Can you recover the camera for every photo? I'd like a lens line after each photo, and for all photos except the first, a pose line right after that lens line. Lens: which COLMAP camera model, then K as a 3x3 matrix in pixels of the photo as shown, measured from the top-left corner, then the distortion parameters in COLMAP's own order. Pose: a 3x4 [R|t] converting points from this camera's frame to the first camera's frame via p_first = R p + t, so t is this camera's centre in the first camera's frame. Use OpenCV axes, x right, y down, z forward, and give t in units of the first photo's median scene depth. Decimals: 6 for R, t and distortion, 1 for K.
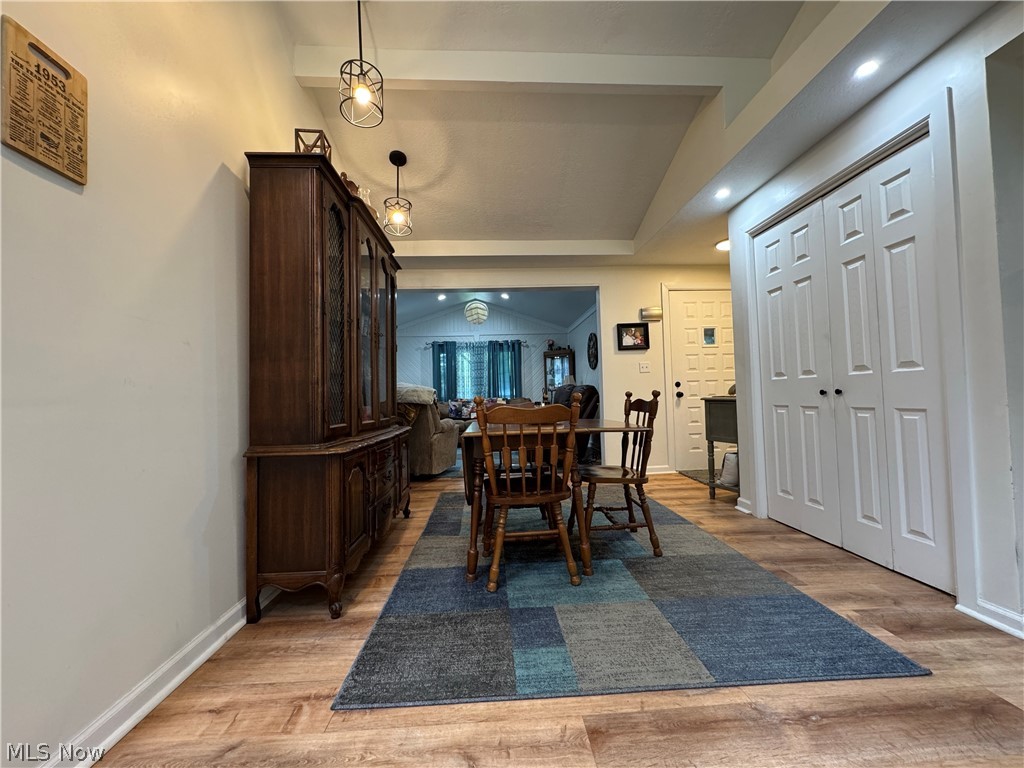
lens RADIAL K [[410.9, 0, 513.8], [0, 410.9, 382.3], [0, 0, 1]] dist [0.000435, -0.000829]
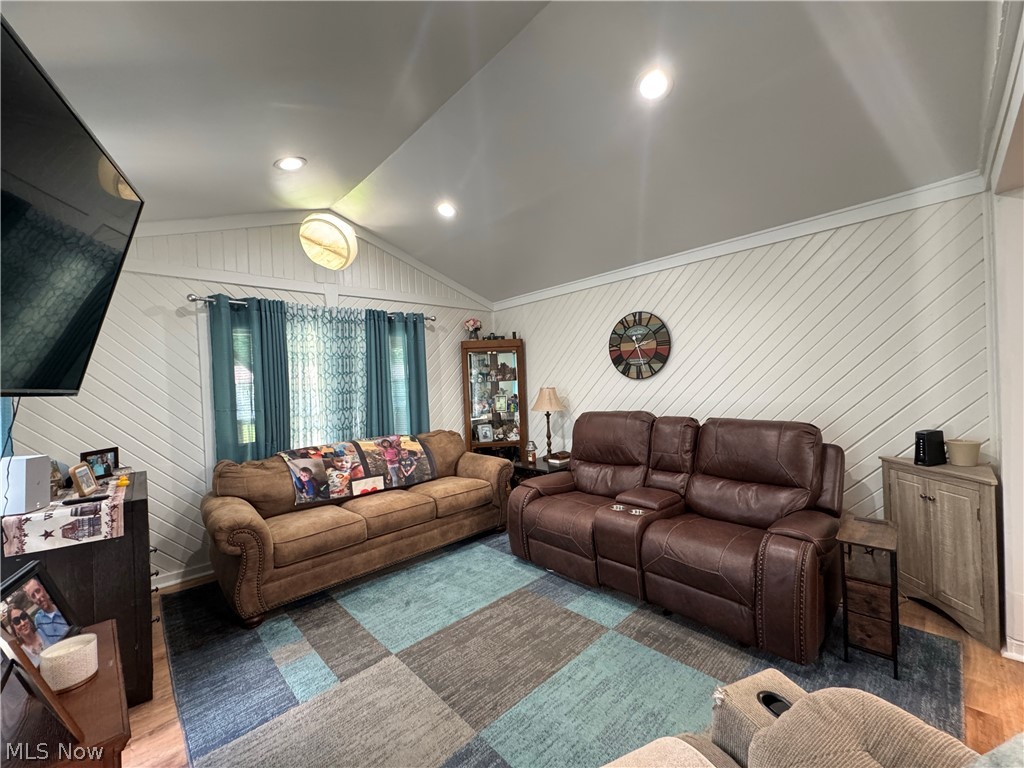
lens RADIAL K [[410.9, 0, 514.2], [0, 410.9, 384.3], [0, 0, 1]] dist [0.000435, -0.000829]
pose [[0.763968, -0.010650, 0.645166, -0.421777], [-0.002936, 0.999796, 0.019980, -0.052947], [-0.645247, -0.017159, 0.763781, 1.023695]]
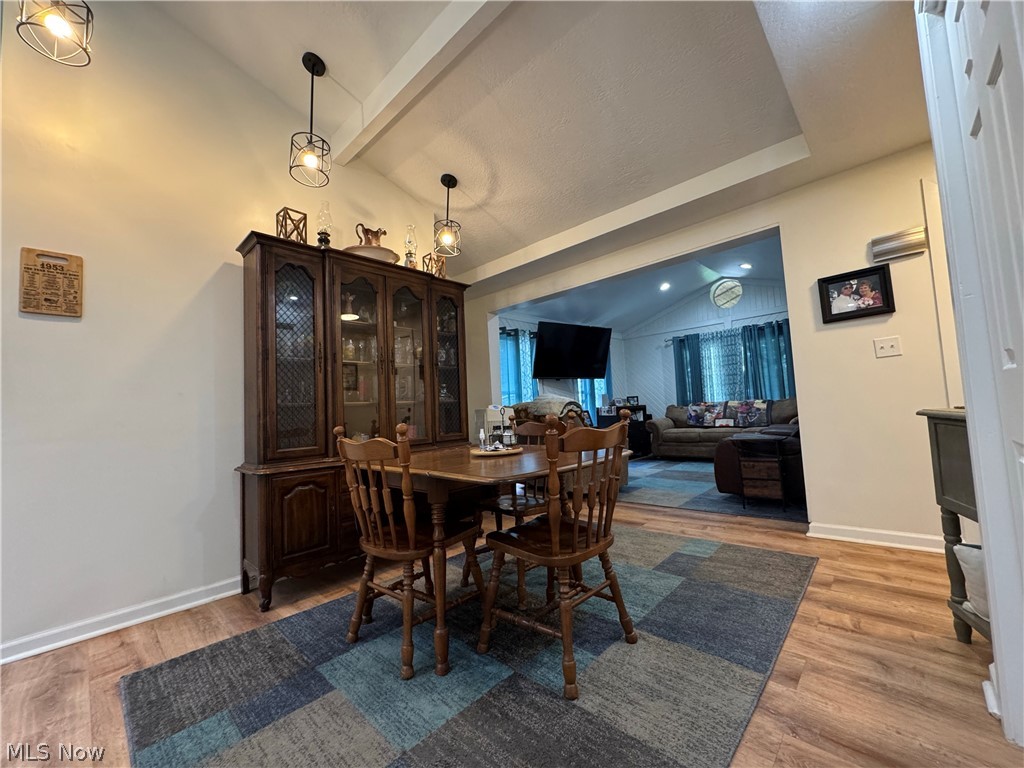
lens RADIAL K [[410.9, 0, 512.4], [0, 410.9, 384.2], [0, 0, 1]] dist [0.000435, -0.000829]
pose [[0.685569, -0.056127, -0.725841, 0.369075], [0.062344, 0.997887, -0.018279, -0.008834], [0.725333, -0.032720, 0.687620, 0.272125]]
